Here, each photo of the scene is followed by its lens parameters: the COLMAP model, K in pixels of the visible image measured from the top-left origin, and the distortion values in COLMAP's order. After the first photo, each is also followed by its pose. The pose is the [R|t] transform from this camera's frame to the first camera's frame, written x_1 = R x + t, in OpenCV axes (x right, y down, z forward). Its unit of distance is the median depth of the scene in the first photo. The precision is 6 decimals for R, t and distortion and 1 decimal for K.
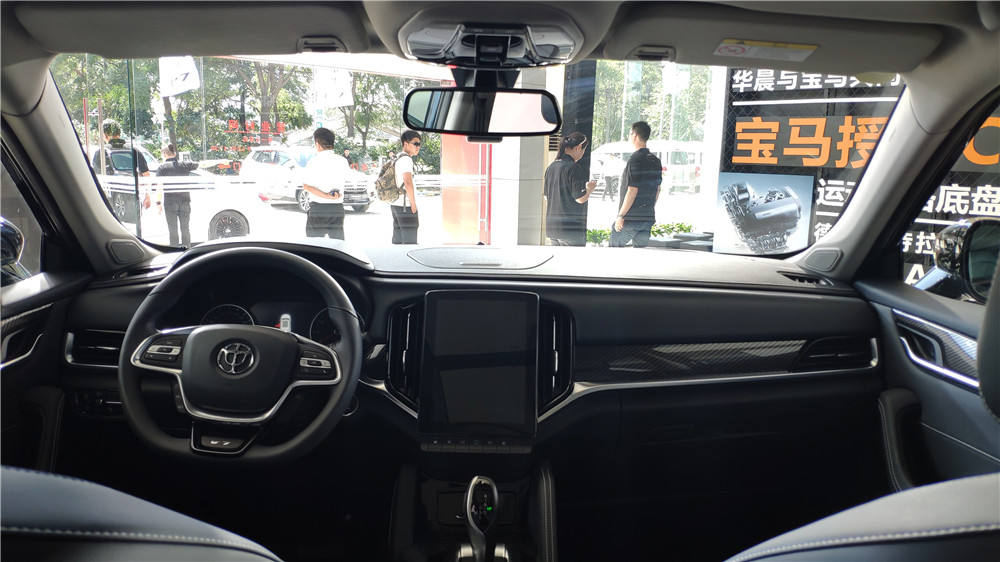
lens RADIAL K [[694.3, 0, 500.0], [0, 694.3, 281.0], [0, 0, 1]] dist [-0.072328, 0.002284]
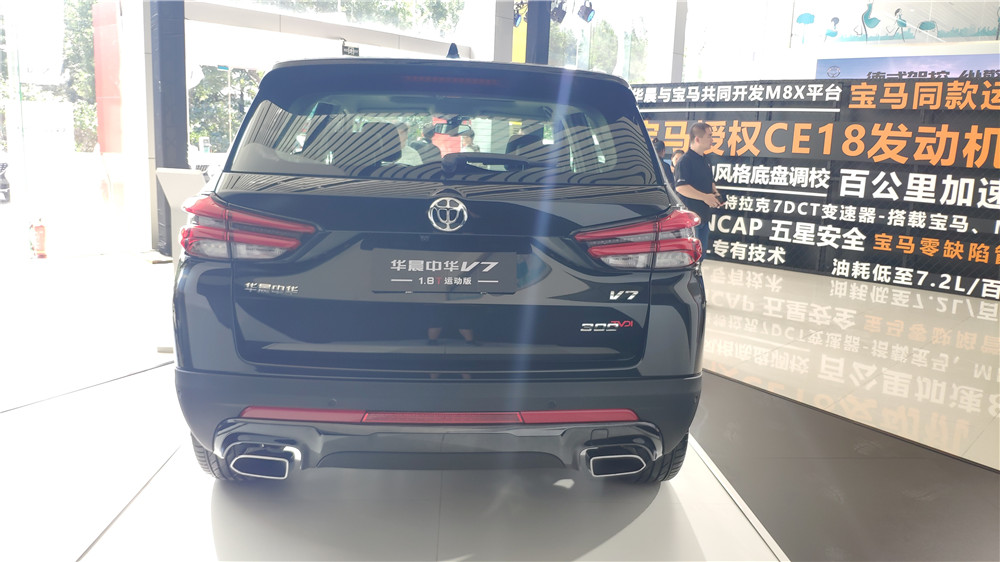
lens RADIAL K [[694.3, 0, 500.0], [0, 694.3, 281.0], [0, 0, 1]] dist [-0.072328, 0.002284]
pose [[0.999715, 0.008250, 0.022392, 0.031123], [-0.008657, 0.999798, 0.018136, 0.089142], [-0.022238, -0.018325, 0.999585, -0.515260]]
